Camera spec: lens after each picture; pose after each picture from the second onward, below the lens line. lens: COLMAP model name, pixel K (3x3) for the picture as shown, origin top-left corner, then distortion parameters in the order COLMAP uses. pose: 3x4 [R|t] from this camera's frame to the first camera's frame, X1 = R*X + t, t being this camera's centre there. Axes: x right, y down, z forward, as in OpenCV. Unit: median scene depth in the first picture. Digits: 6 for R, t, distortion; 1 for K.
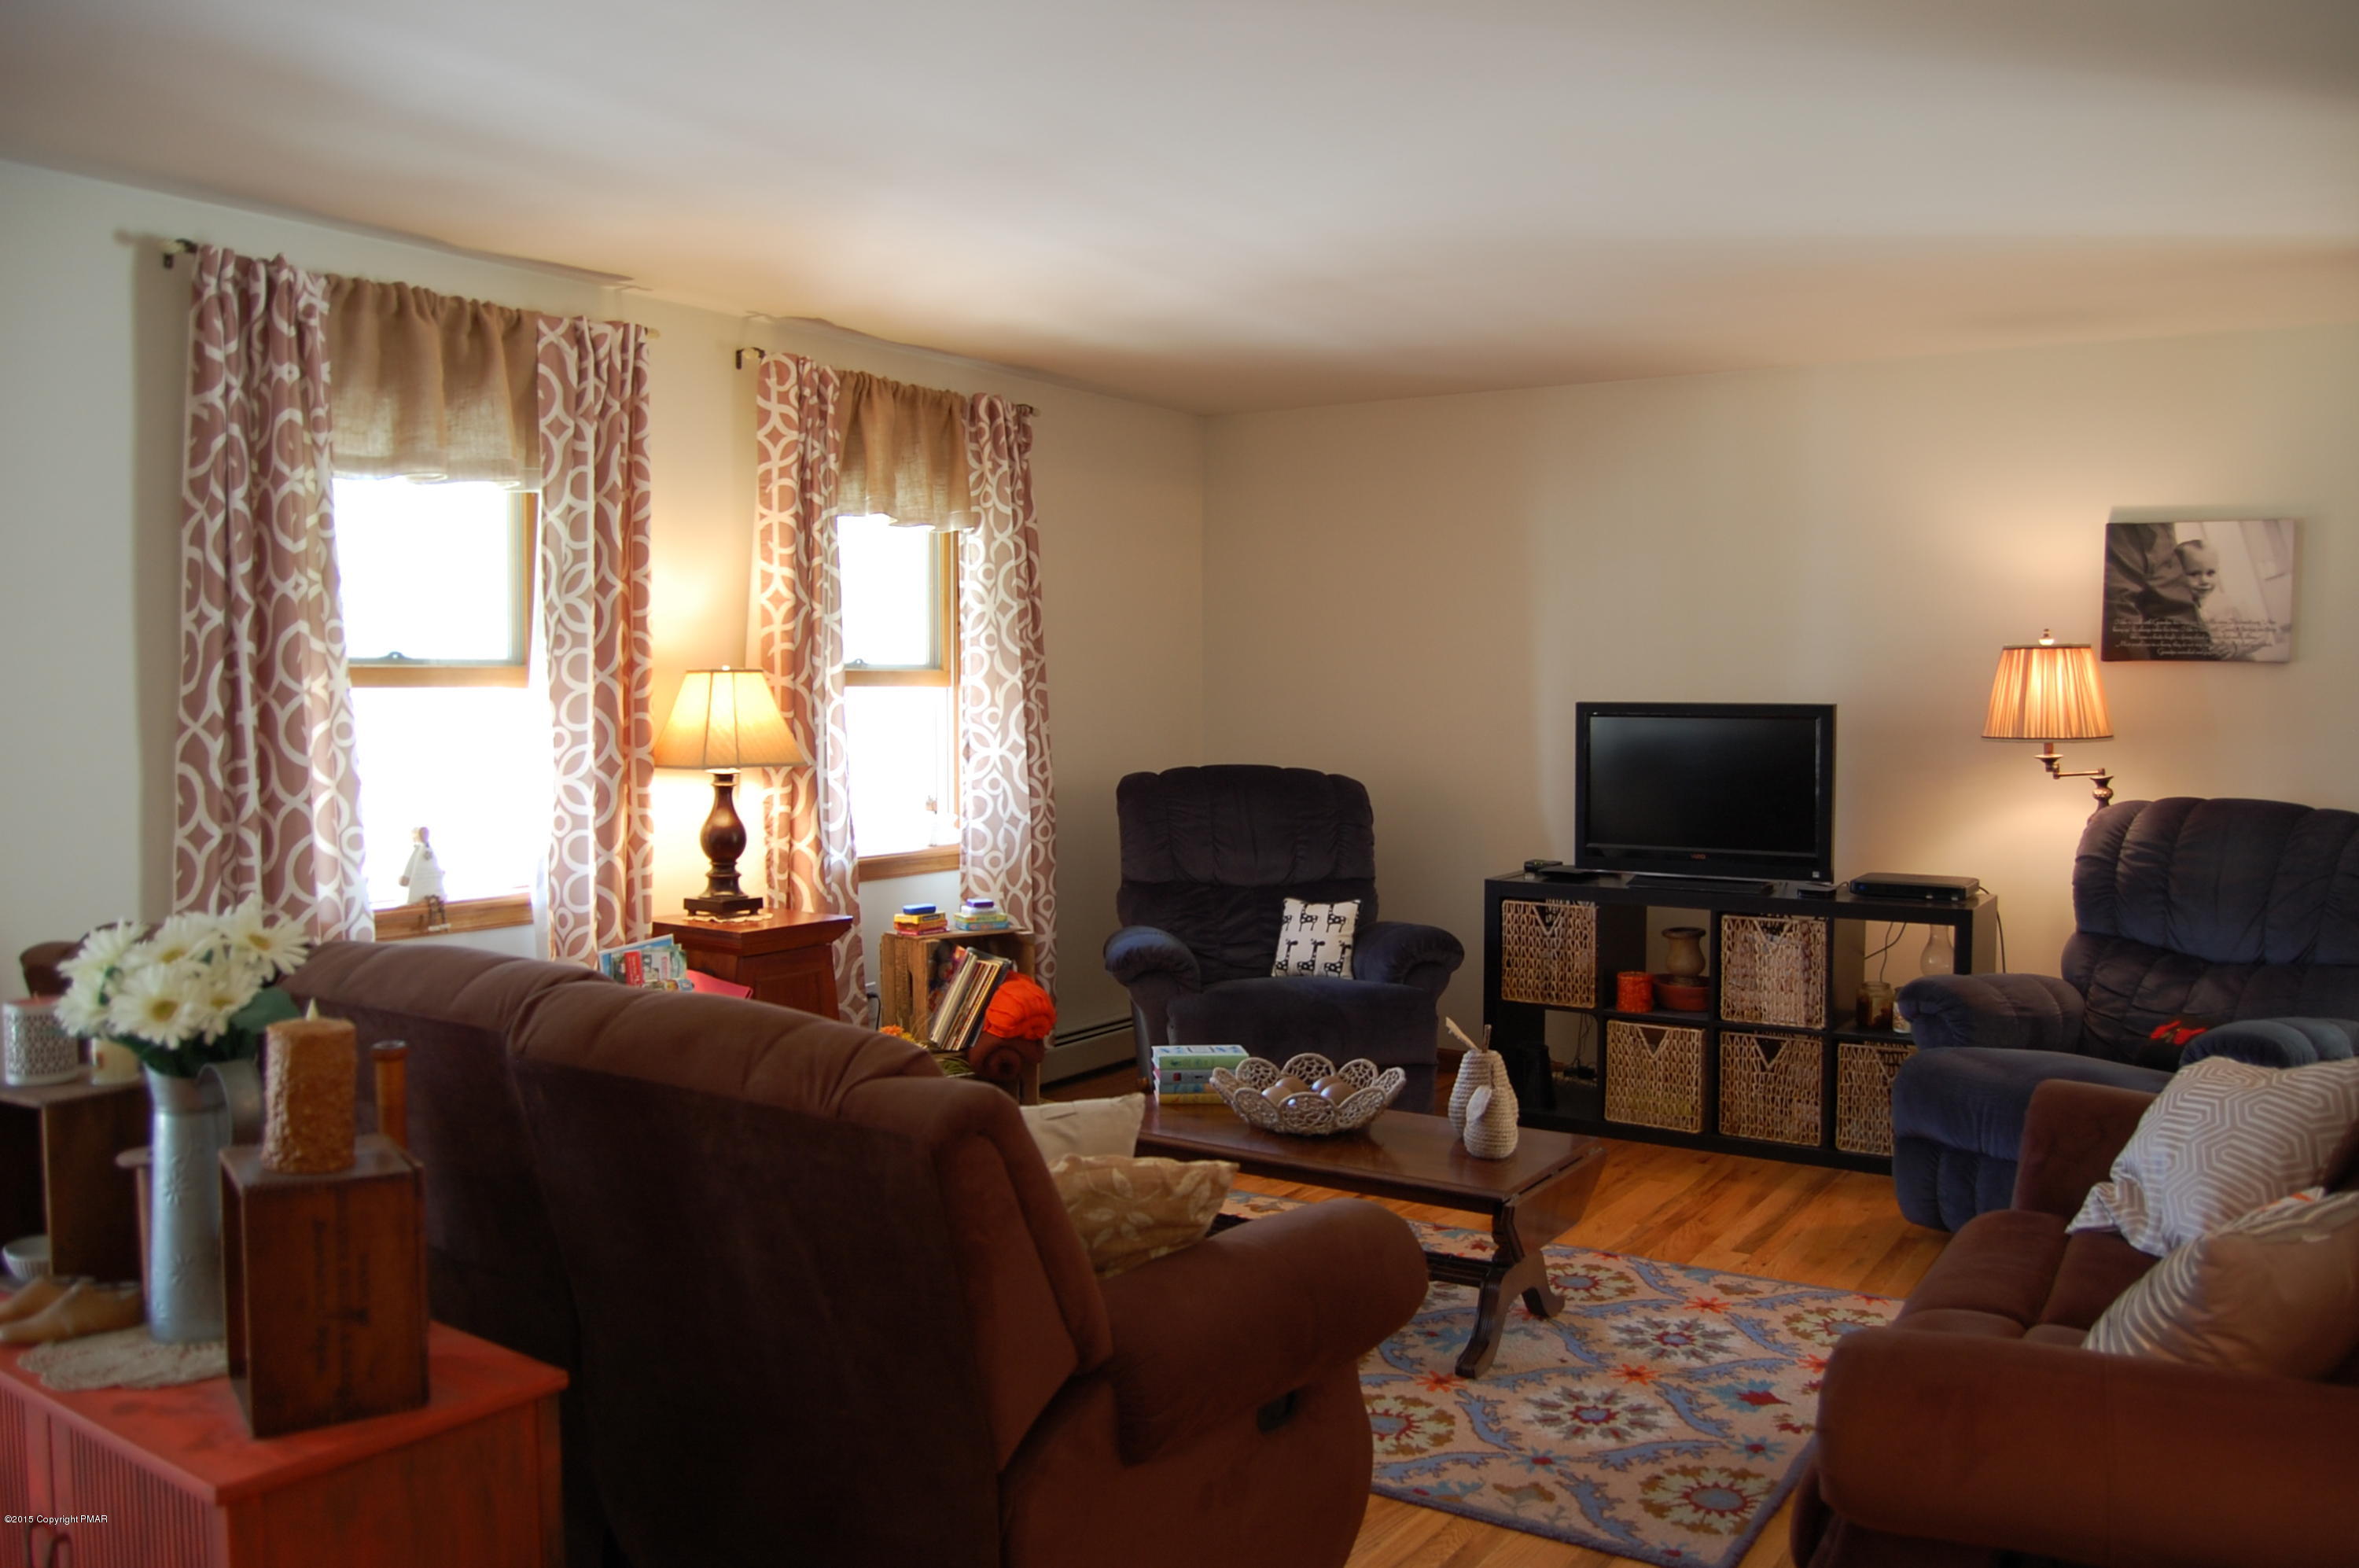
lens RADIAL K [[1800.1, 0, 1179.5], [0, 1800.1, 784.0], [0, 0, 1]] dist [-0.077582, 0.017234]
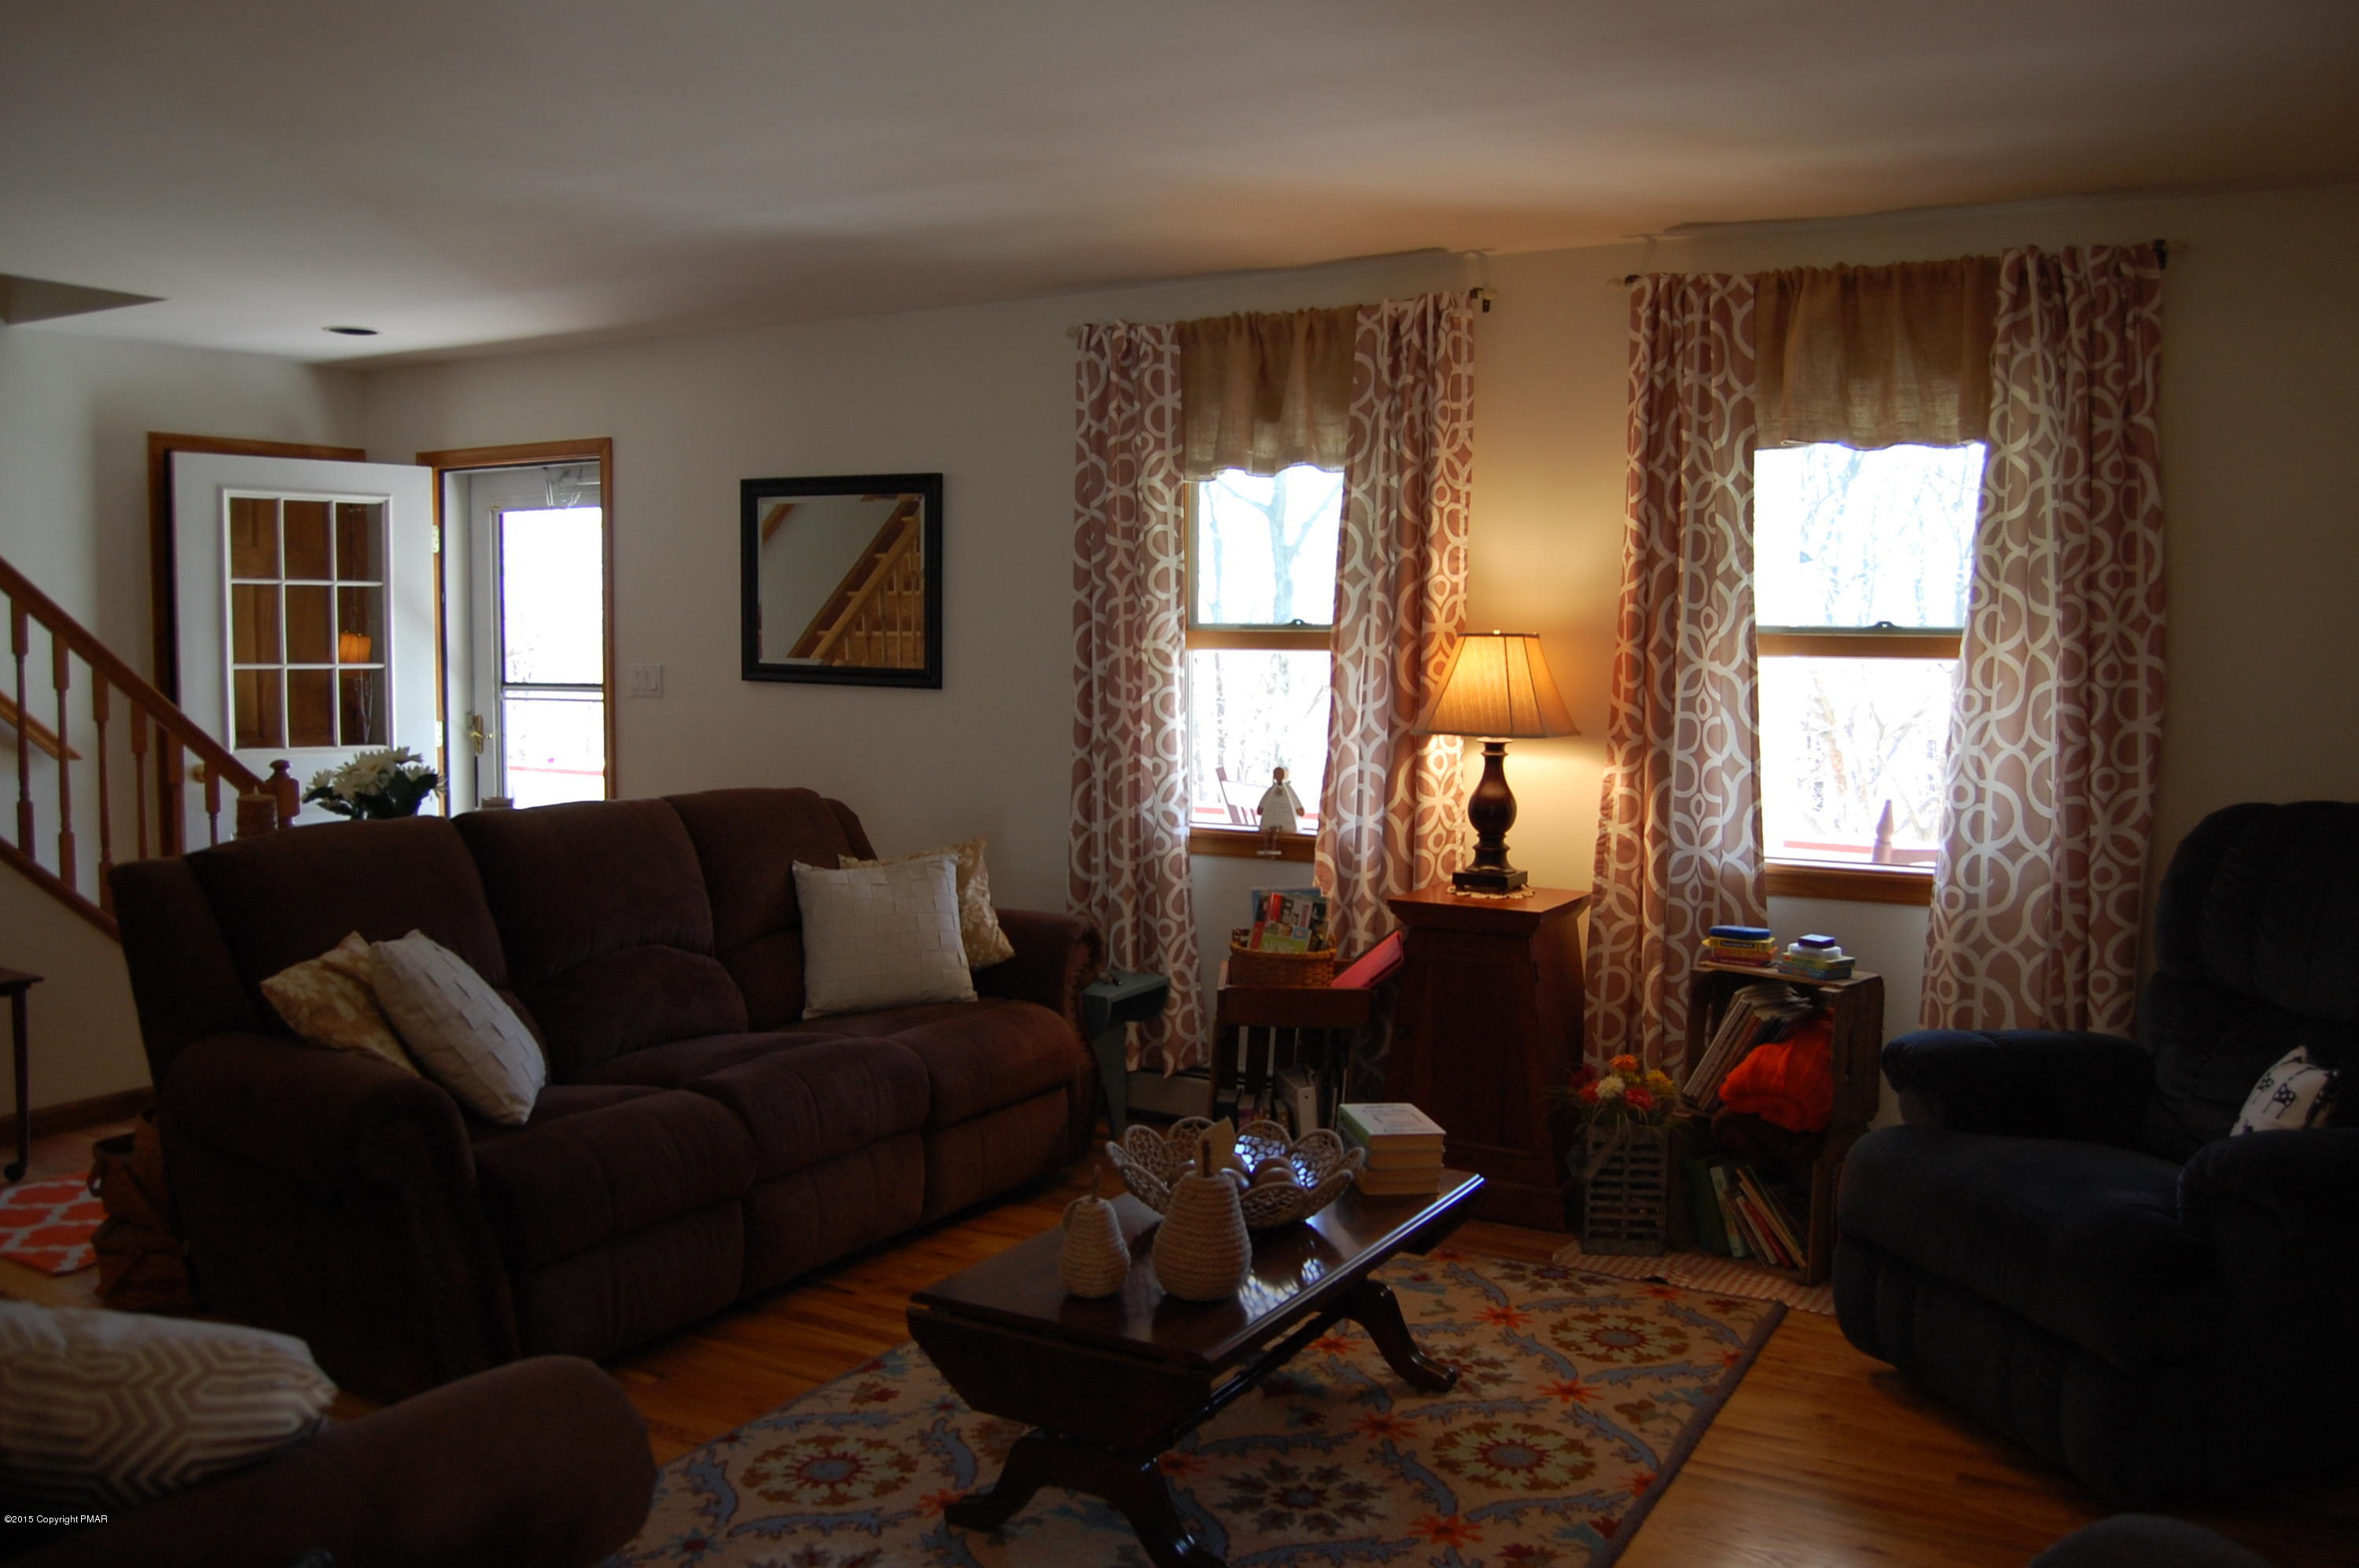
lens RADIAL K [[1800.1, 0, 1179.5], [0, 1800.1, 784.0], [0, 0, 1]] dist [-0.077582, 0.017234]
pose [[0.099611, 0.075373, -0.992168, 0.694980], [-0.065942, 0.995435, 0.069001, -0.039339], [0.992839, 0.058552, 0.104126, 0.745297]]
